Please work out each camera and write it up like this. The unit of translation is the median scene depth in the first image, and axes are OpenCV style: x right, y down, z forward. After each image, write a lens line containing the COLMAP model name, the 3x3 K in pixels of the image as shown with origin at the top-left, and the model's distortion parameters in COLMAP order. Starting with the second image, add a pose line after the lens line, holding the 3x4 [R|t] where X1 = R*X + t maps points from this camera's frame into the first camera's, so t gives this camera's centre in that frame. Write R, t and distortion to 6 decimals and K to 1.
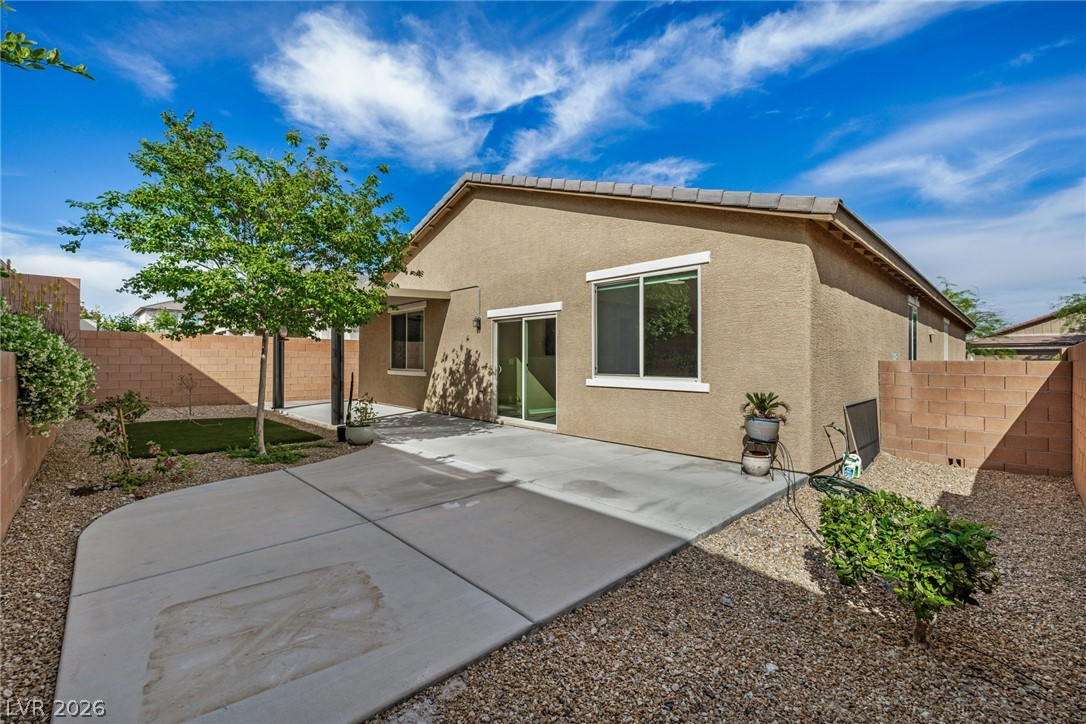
lens RADIAL K [[458.6, 0, 541.5], [0, 458.6, 358.3], [0, 0, 1]] dist [0.001880, -0.001013]
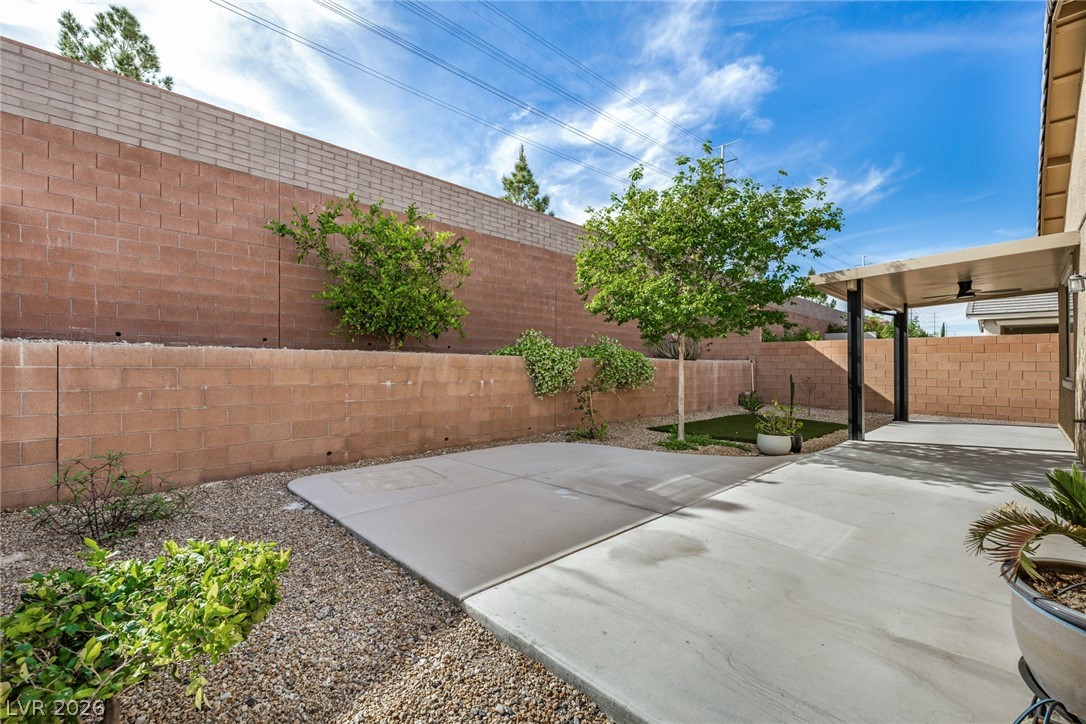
lens RADIAL K [[458.6, 0, 537.9], [0, 458.6, 362.3], [0, 0, 1]] dist [0.001880, -0.001013]
pose [[0.010414, -0.006764, -0.999923, 0.829192], [-0.007350, 0.999950, -0.006841, 0.026411], [0.999919, 0.007420, 0.010364, 0.885565]]
